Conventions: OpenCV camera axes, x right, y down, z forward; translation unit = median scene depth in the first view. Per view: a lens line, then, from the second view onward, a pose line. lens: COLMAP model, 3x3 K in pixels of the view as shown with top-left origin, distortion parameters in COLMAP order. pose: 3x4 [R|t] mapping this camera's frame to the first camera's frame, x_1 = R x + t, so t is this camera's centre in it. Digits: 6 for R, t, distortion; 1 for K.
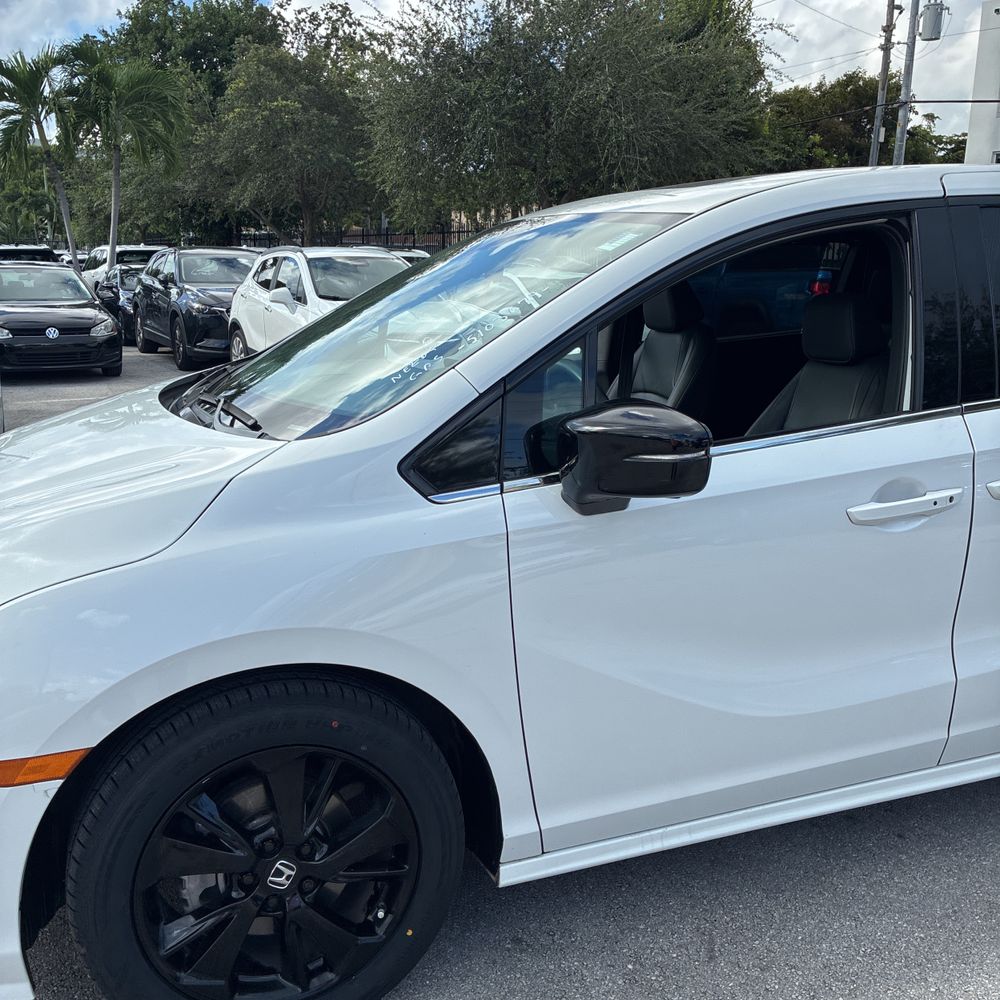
lens RADIAL K [[1057.2, 0, 497.6], [0, 1057.2, 482.9], [0, 0, 1]] dist [0.006290, 0.034875]
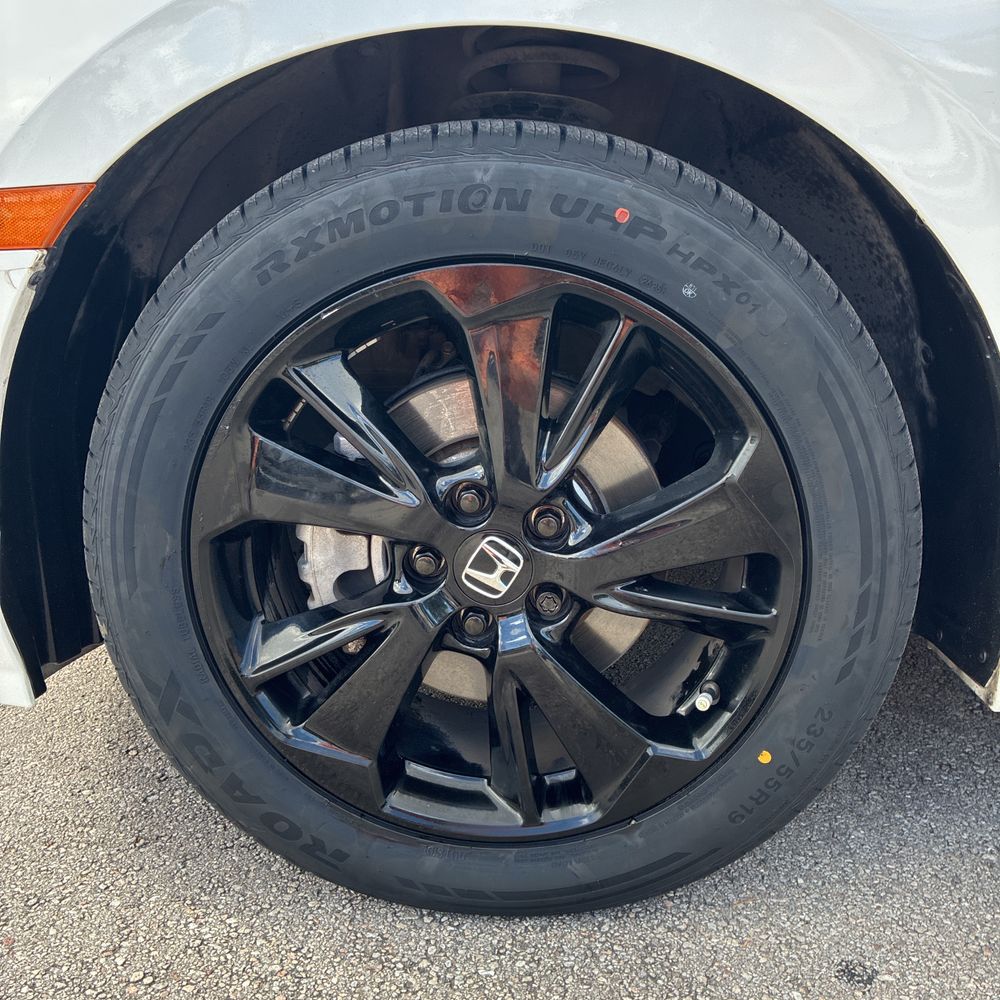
lens RADIAL K [[1057.2, 0, 497.6], [0, 1057.2, 482.9], [0, 0, 1]] dist [0.006290, 0.034875]
pose [[0.911134, 0.104546, -0.398629, -0.020943], [-0.075248, 0.993230, 0.088496, 0.291339], [0.405182, -0.050635, 0.912833, 0.579059]]
